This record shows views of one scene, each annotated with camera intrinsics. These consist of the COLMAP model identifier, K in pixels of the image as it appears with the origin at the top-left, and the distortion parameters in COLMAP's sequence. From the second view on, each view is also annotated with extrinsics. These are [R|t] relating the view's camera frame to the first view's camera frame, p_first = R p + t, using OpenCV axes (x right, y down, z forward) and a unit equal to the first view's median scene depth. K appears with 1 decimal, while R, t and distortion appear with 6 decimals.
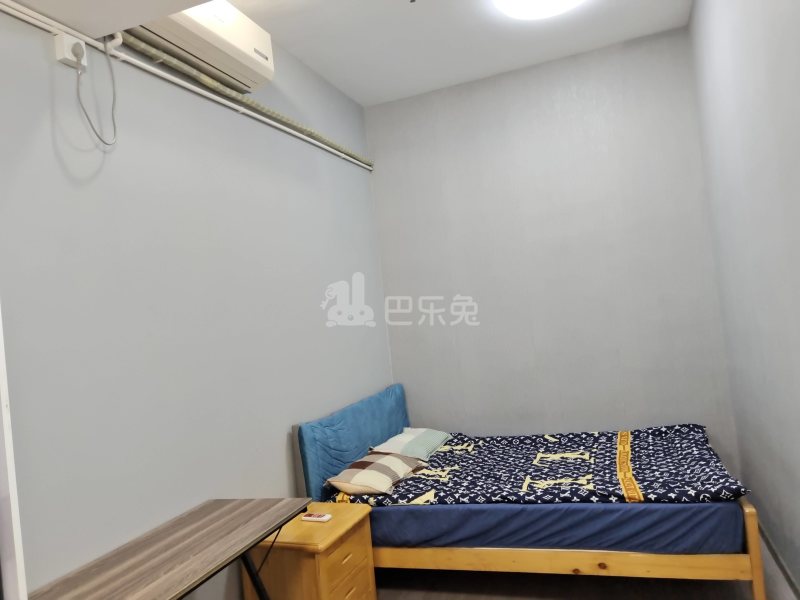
lens RADIAL K [[585.7, 0, 396.7], [0, 585.7, 301.3], [0, 0, 1]] dist [0.067181, -0.050620]
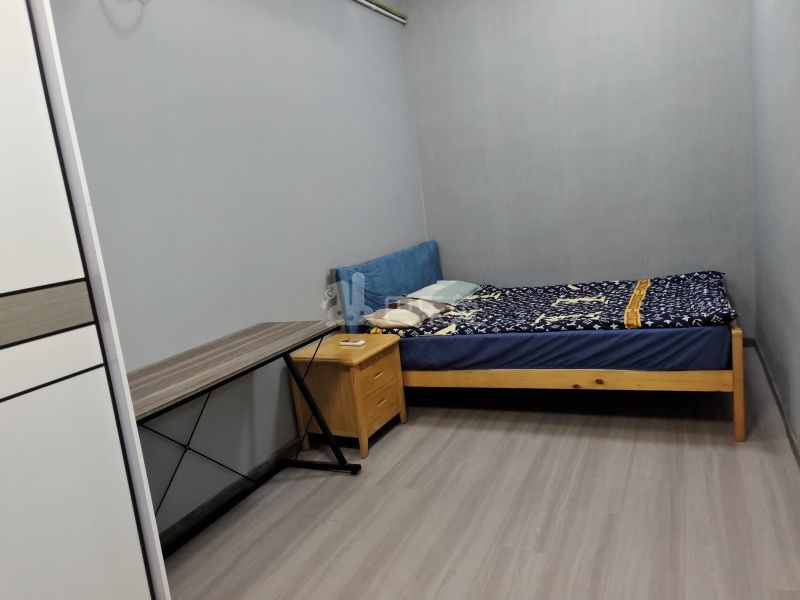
lens RADIAL K [[585.7, 0, 396.7], [0, 585.7, 301.3], [0, 0, 1]] dist [0.067181, -0.050620]
pose [[0.996012, 0.002368, -0.089188, 0.050999], [0.015533, 0.979779, 0.199481, 0.053132], [0.087856, -0.200071, 0.975835, -0.096920]]
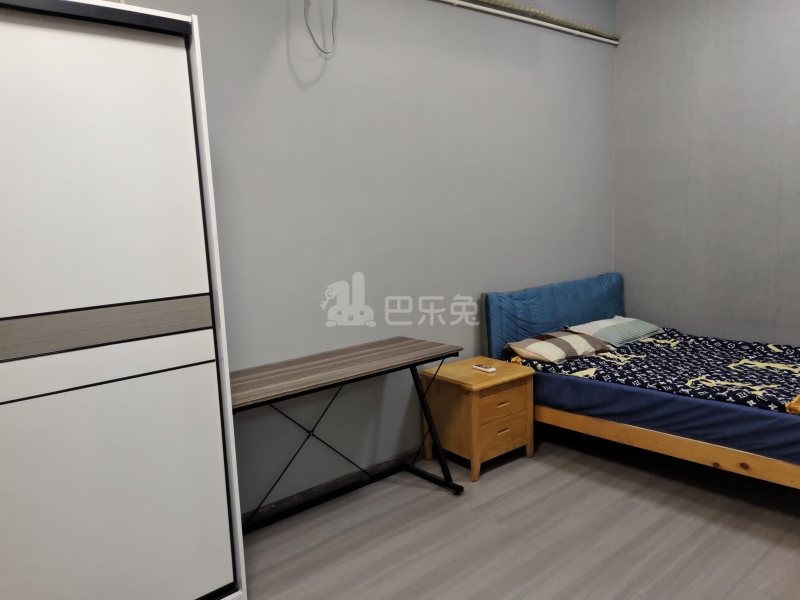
lens RADIAL K [[585.7, 0, 396.7], [0, 585.7, 301.3], [0, 0, 1]] dist [0.067181, -0.050620]
pose [[0.871734, 0.136089, -0.470701, 0.237404], [-0.041300, 0.977644, 0.206169, -0.005480], [0.488235, -0.160285, 0.857867, -0.083144]]
